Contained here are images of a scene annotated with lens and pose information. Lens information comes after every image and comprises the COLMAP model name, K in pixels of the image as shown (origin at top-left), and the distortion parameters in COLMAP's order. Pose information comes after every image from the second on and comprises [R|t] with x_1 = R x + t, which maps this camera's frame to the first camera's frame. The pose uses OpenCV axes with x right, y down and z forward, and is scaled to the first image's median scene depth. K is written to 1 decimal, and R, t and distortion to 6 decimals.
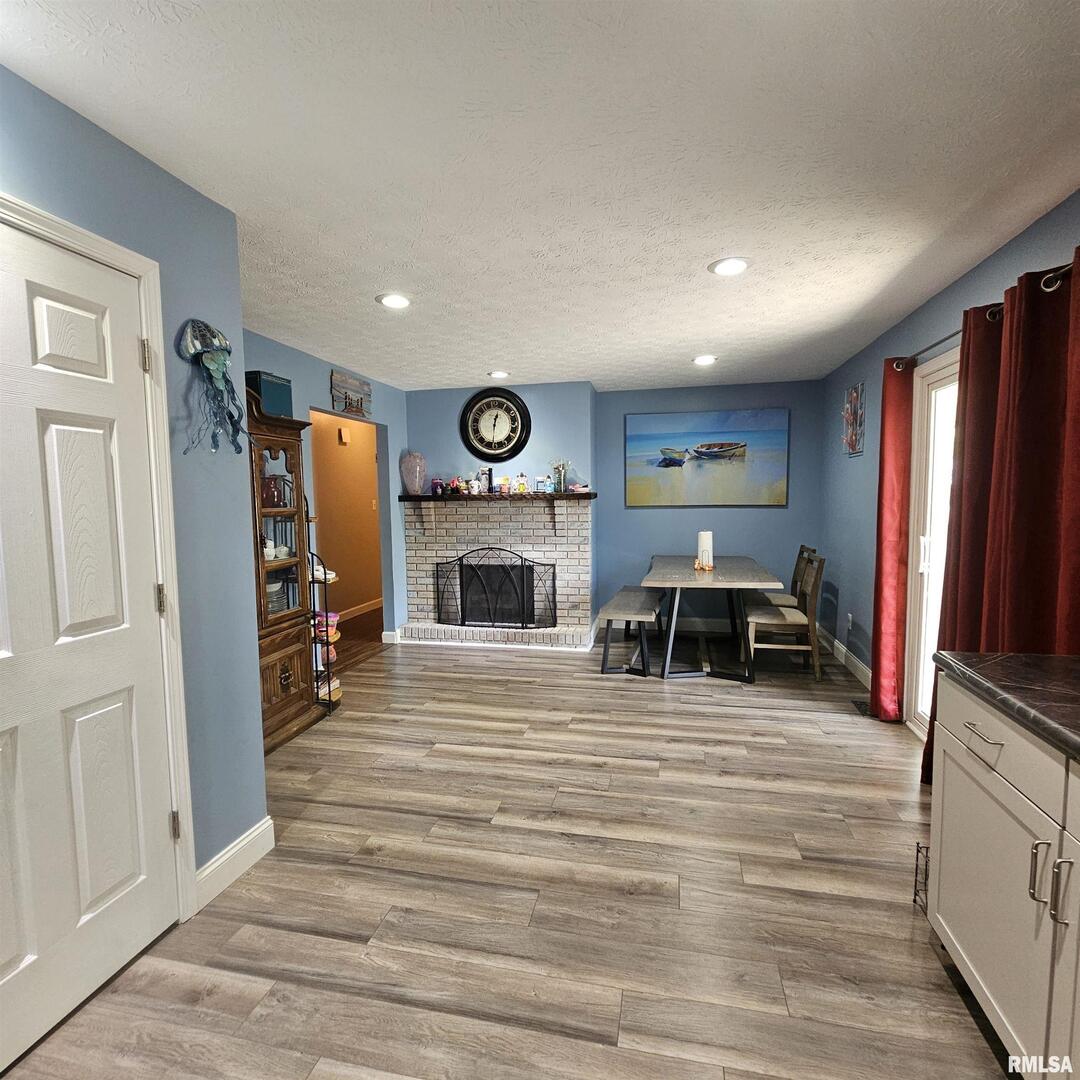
lens RADIAL K [[586.3, 0, 543.2], [0, 586.3, 542.1], [0, 0, 1]] dist [0.006054, -0.001969]
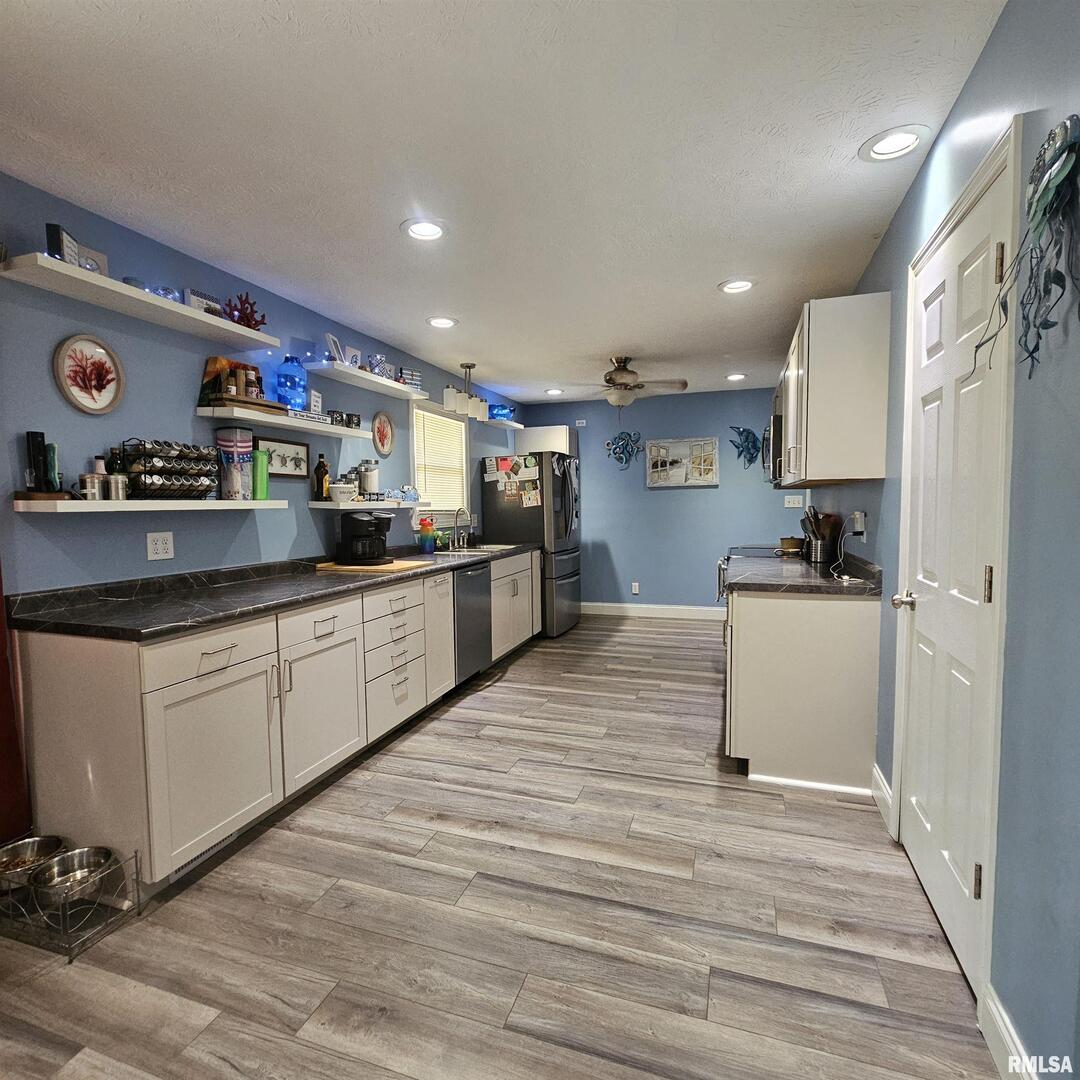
lens RADIAL K [[586.3, 0, 538.9], [0, 586.3, 539.2], [0, 0, 1]] dist [0.006054, -0.001969]
pose [[-0.993089, 0.021279, 0.115420, -0.166426], [0.037627, 0.989241, 0.141372, -0.096268], [-0.111170, 0.144738, -0.983205, 1.891674]]
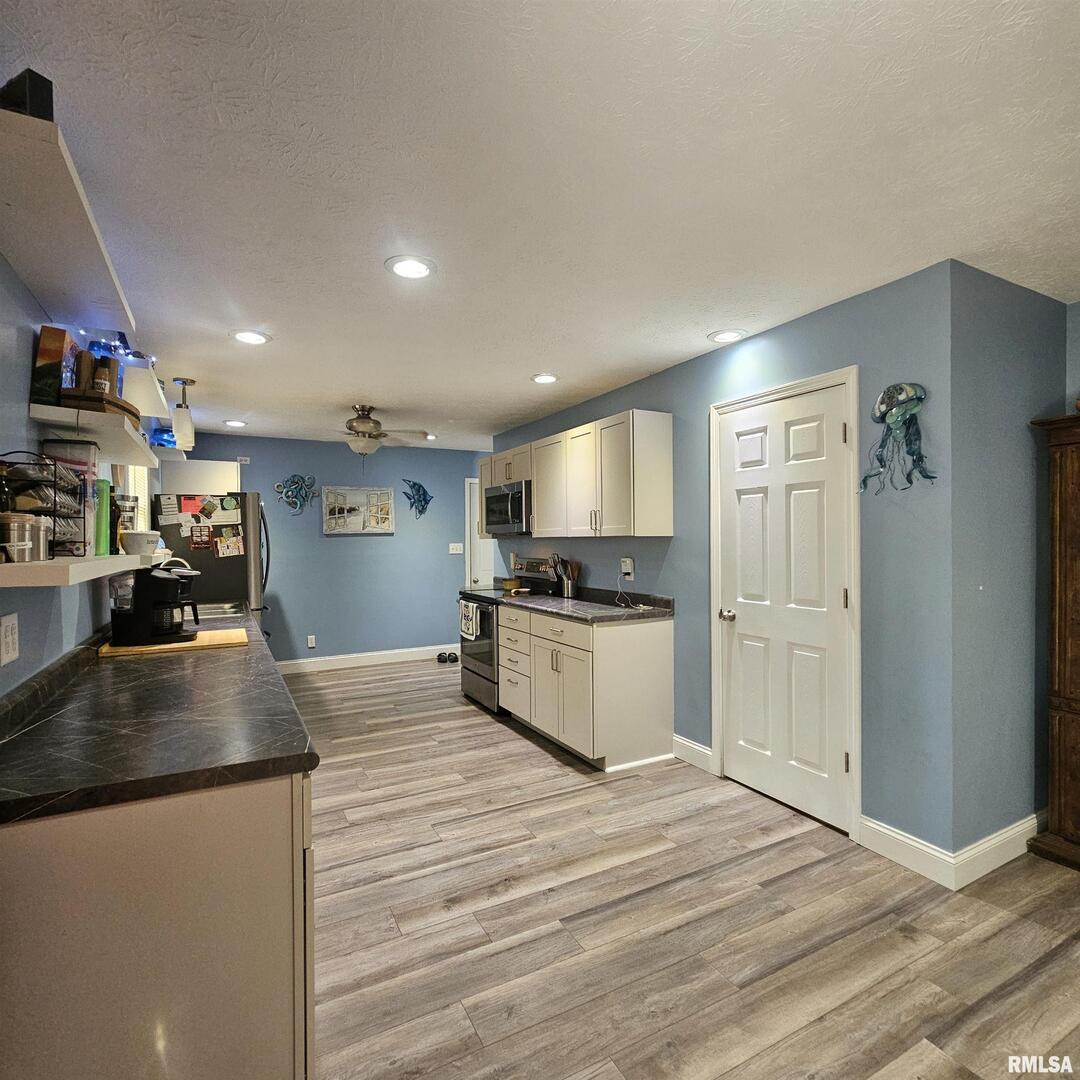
lens RADIAL K [[586.3, 0, 531.2], [0, 586.3, 542.7], [0, 0, 1]] dist [0.006054, -0.001969]
pose [[-0.763905, 0.024476, -0.644864, 0.901892], [-0.032322, 0.996575, 0.076114, -0.131480], [0.644518, 0.078987, -0.760498, 1.659582]]
